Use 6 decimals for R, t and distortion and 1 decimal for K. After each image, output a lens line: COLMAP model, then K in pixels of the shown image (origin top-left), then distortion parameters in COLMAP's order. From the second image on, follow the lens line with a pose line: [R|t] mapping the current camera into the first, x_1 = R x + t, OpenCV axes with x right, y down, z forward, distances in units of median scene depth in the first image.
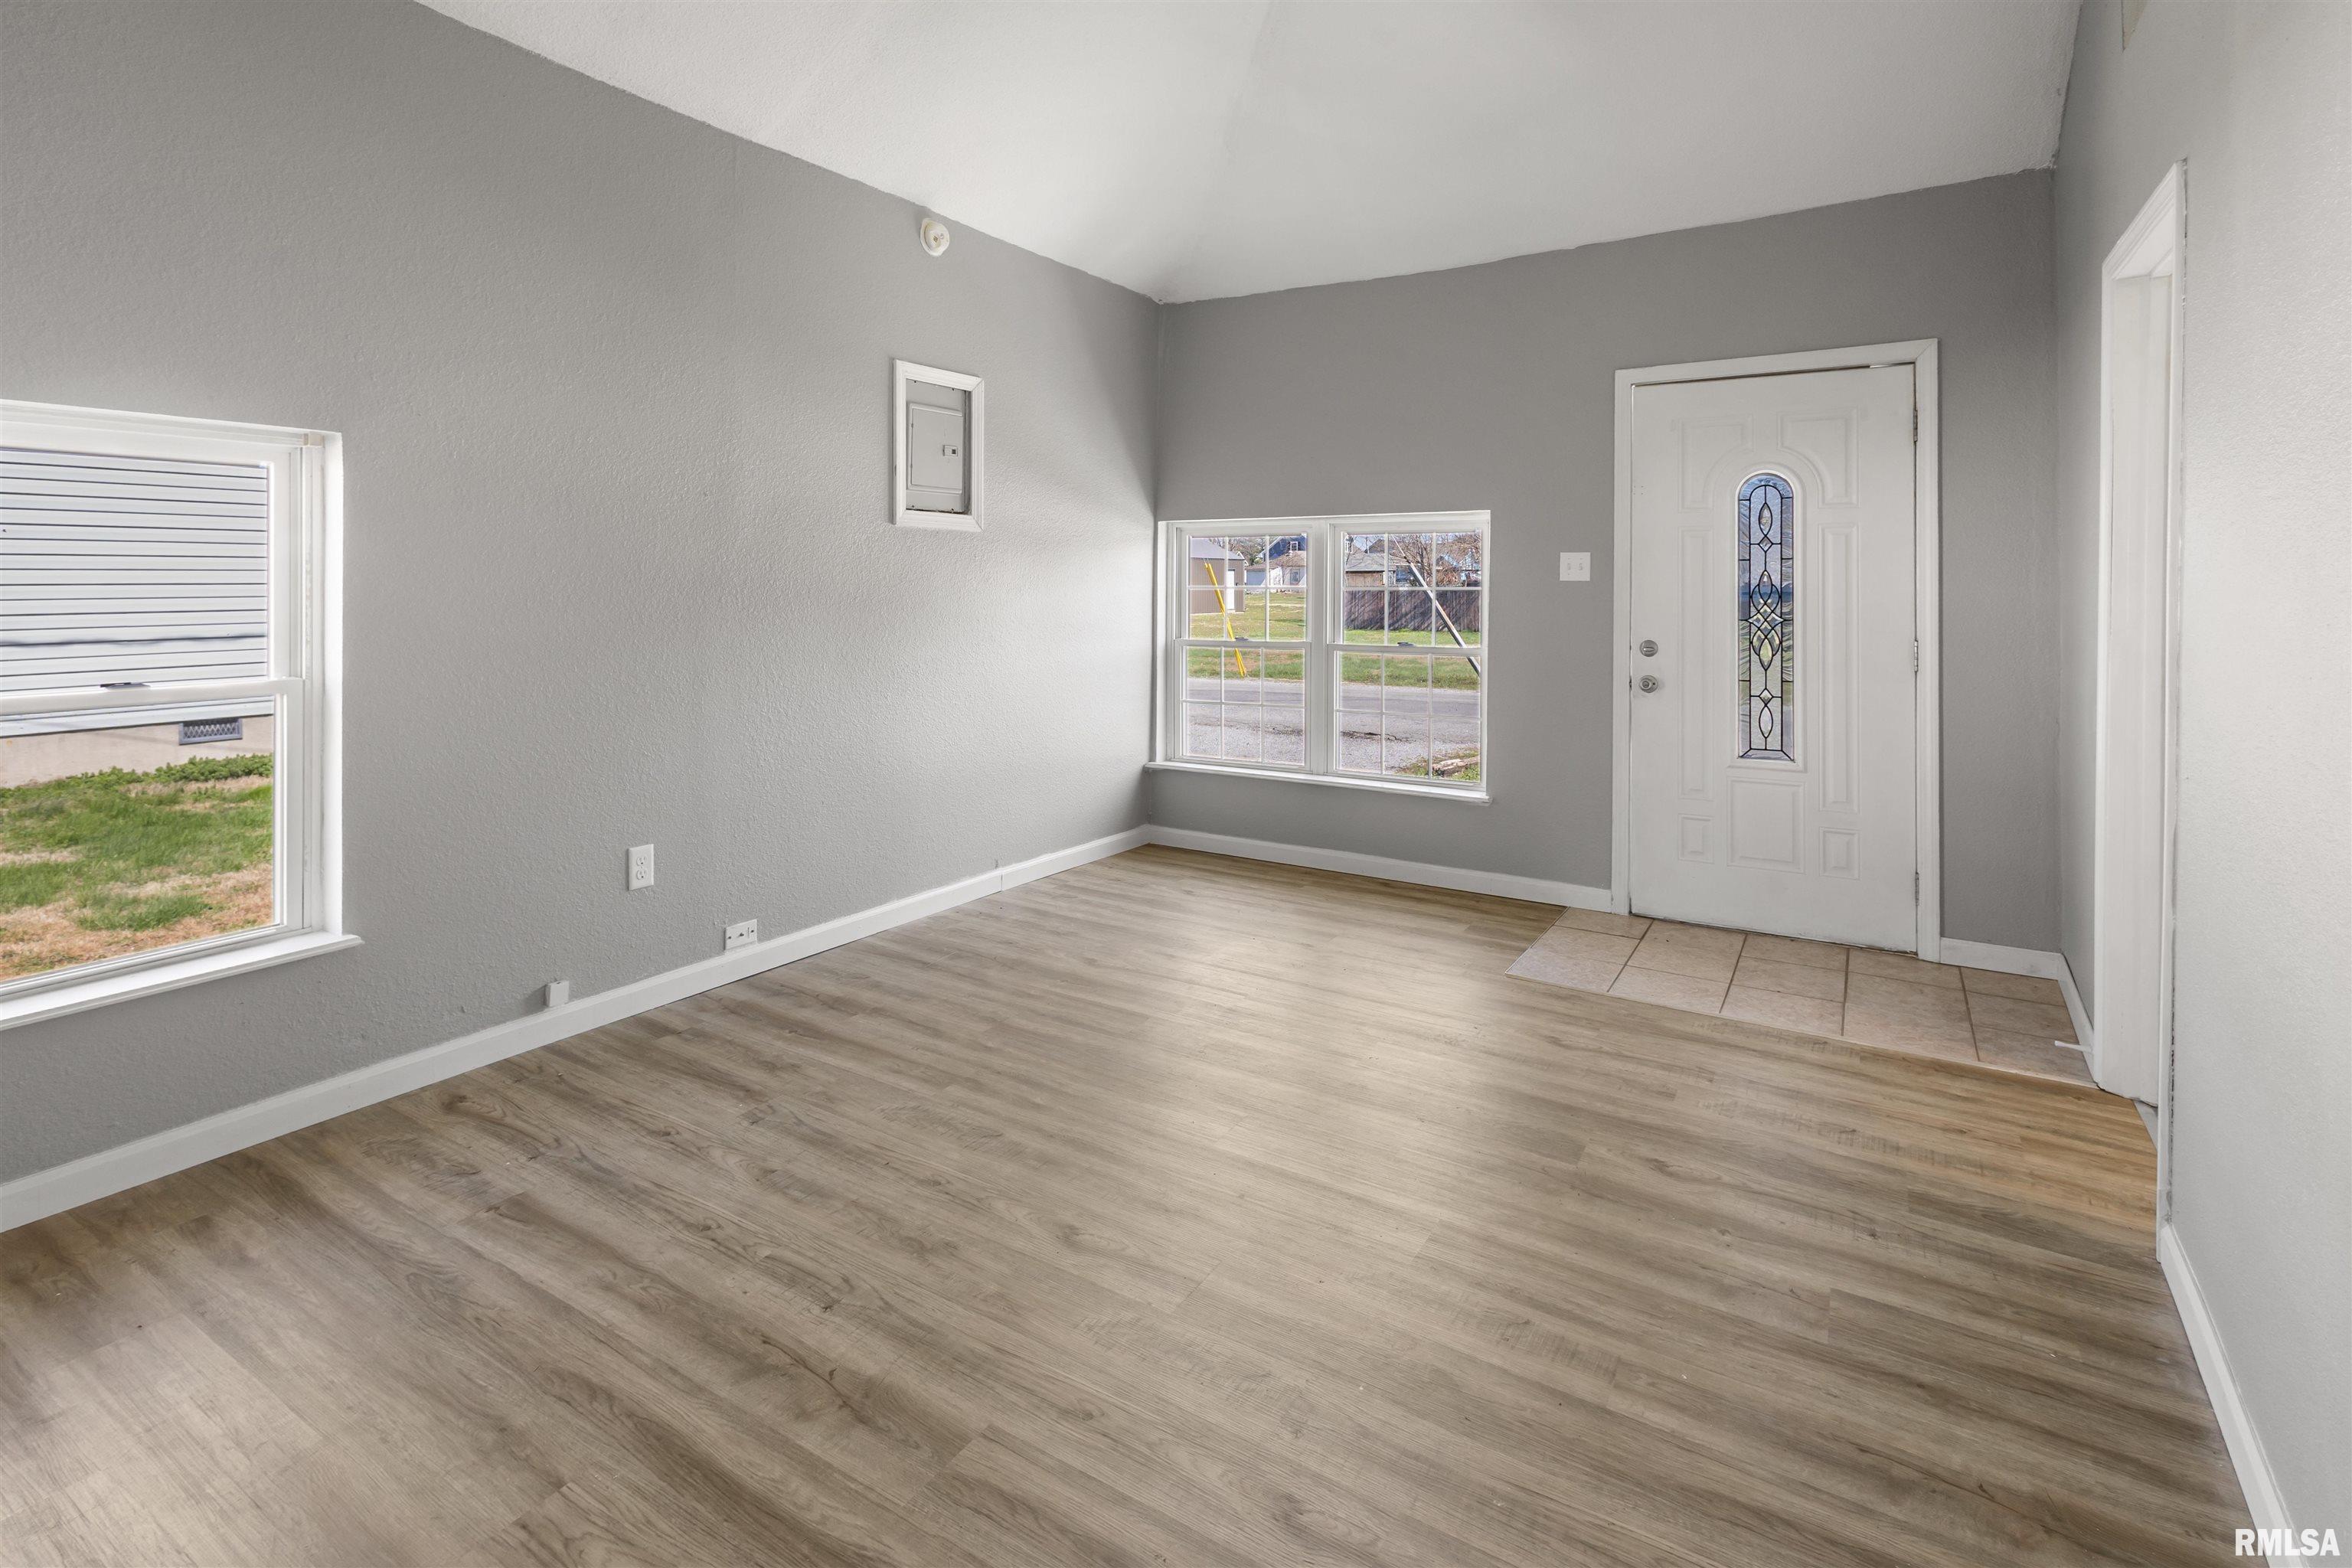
lens RADIAL K [[1082.4, 0, 1176.0], [0, 1082.4, 784.0], [0, 0, 1]] dist [0.003126, 0.000496]
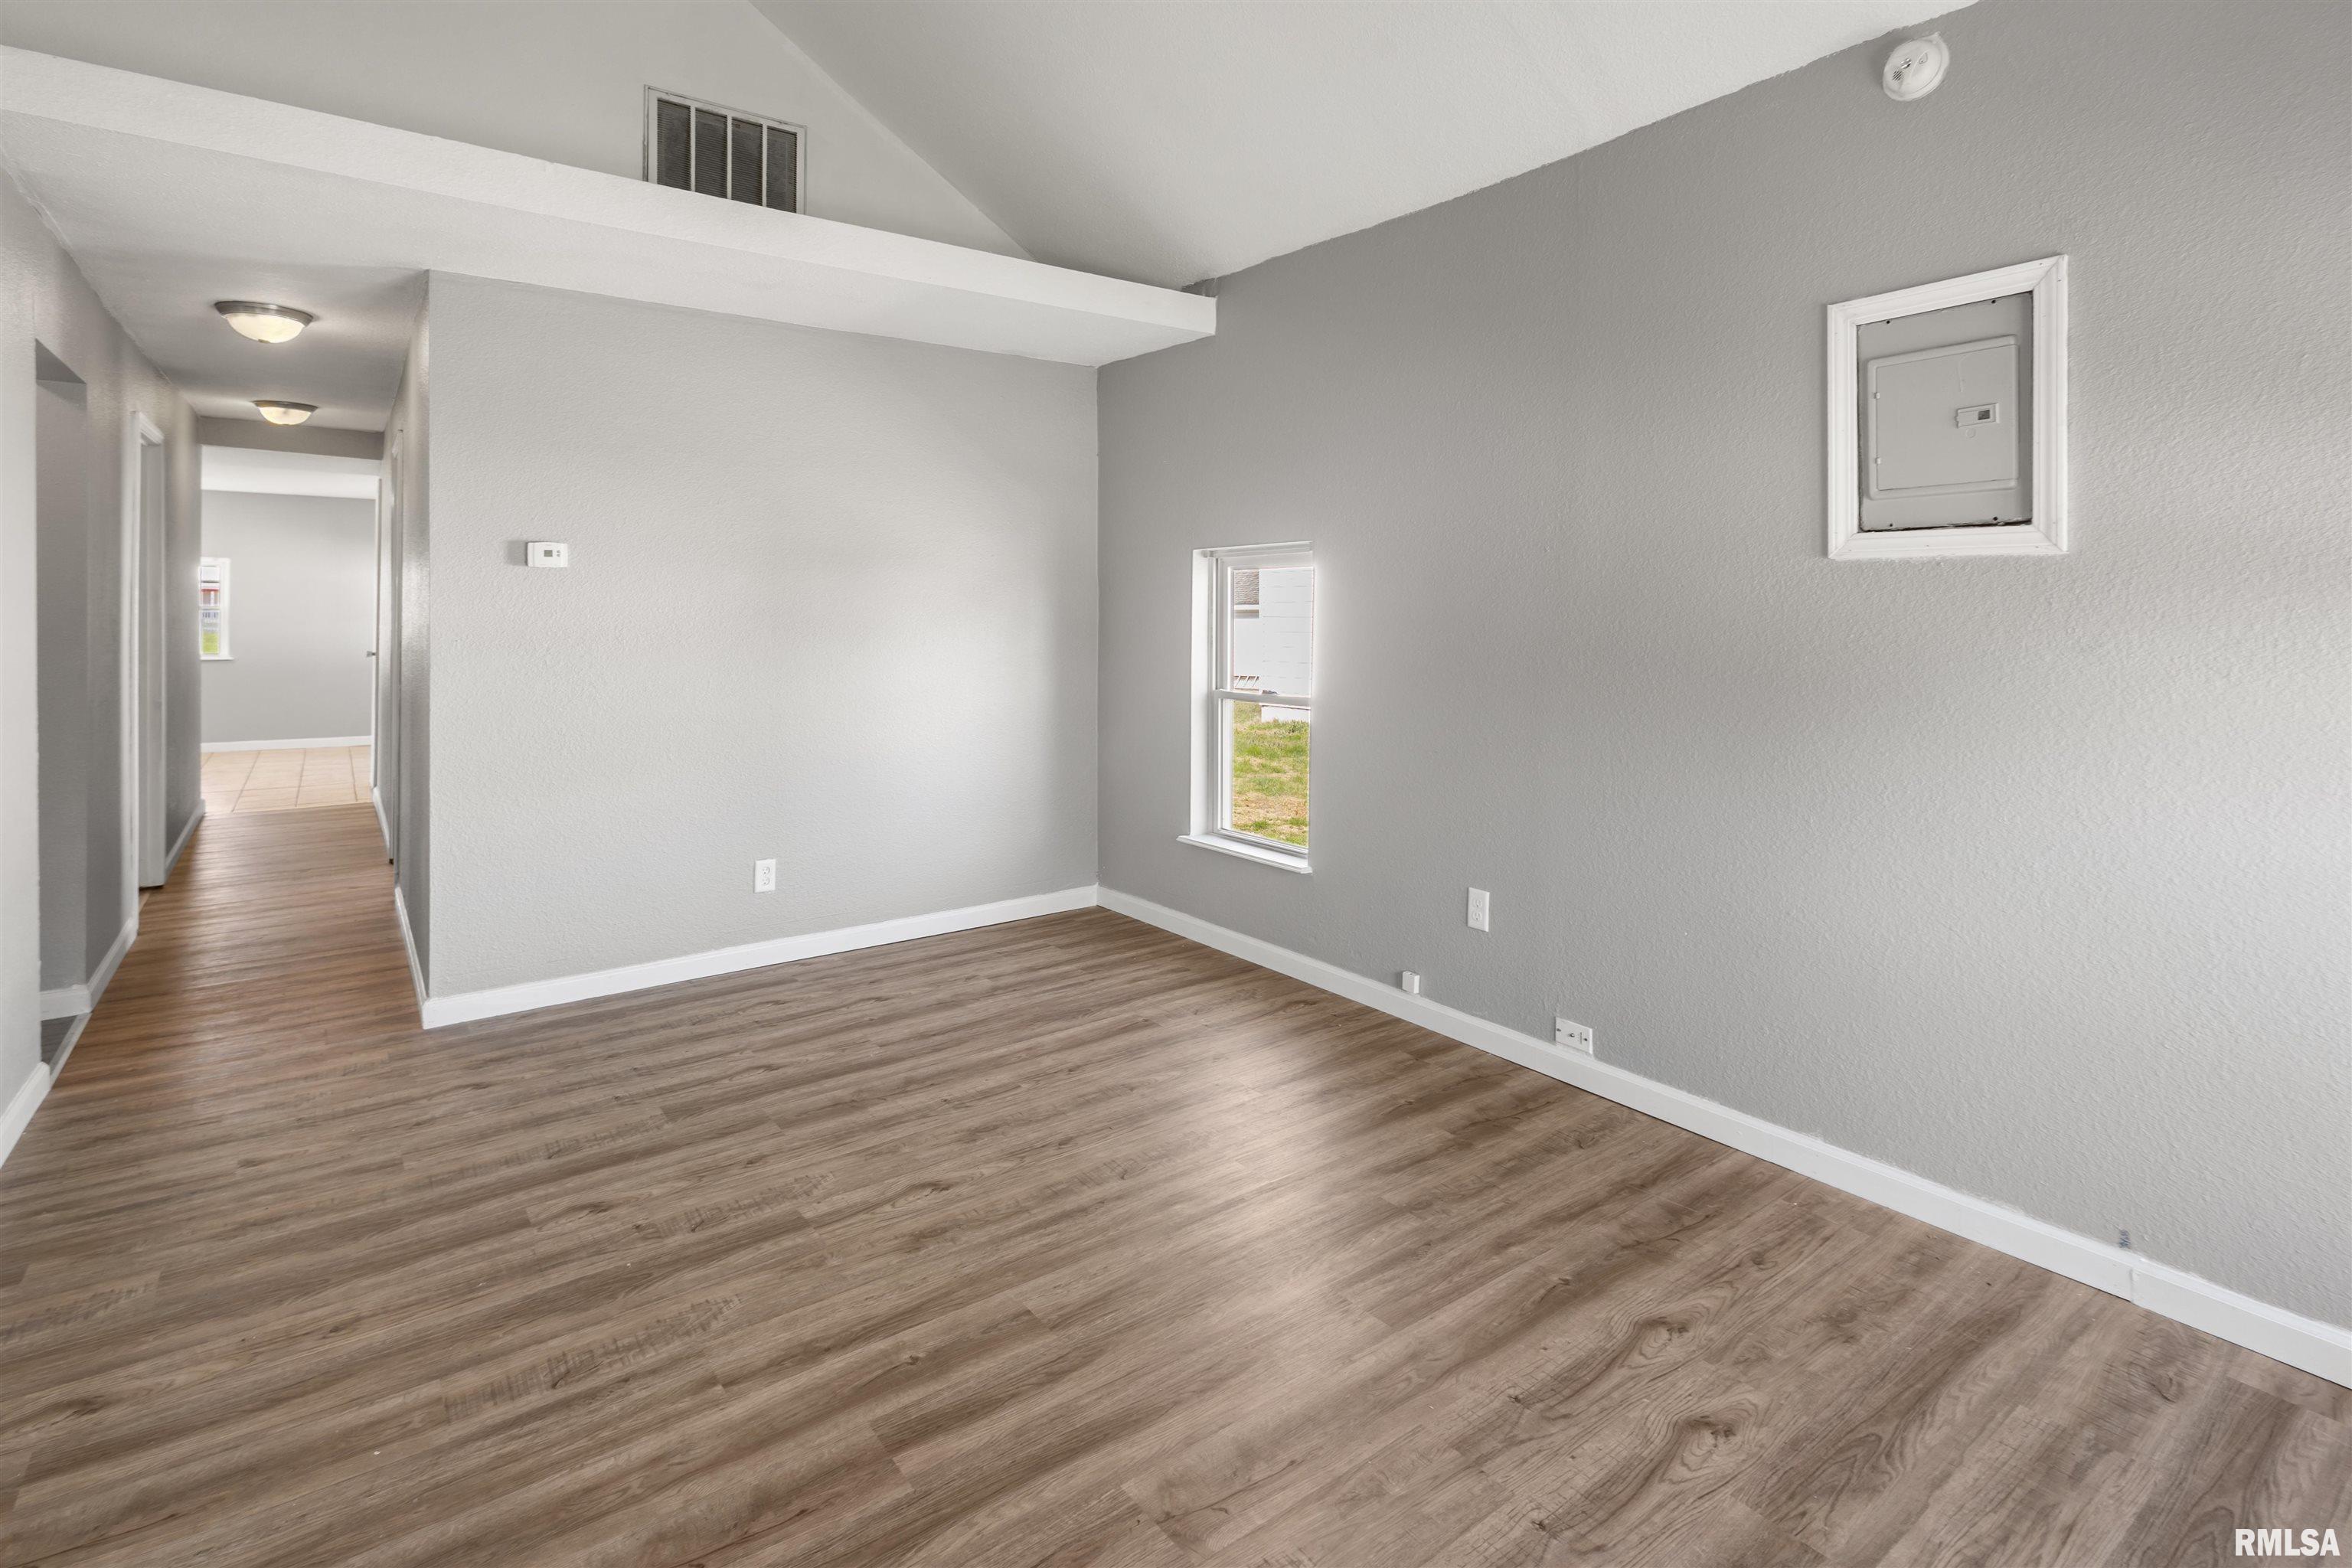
lens RADIAL K [[1140.9, 0, 1175.6], [0, 1140.9, 797.5], [0, 0, 1]] dist [-0.000843, -0.001929]
pose [[-0.363149, 0.128605, -0.922813, 0.865058], [-0.184623, 0.960857, 0.206561, -0.282580], [0.913256, 0.245385, -0.325191, 1.484210]]
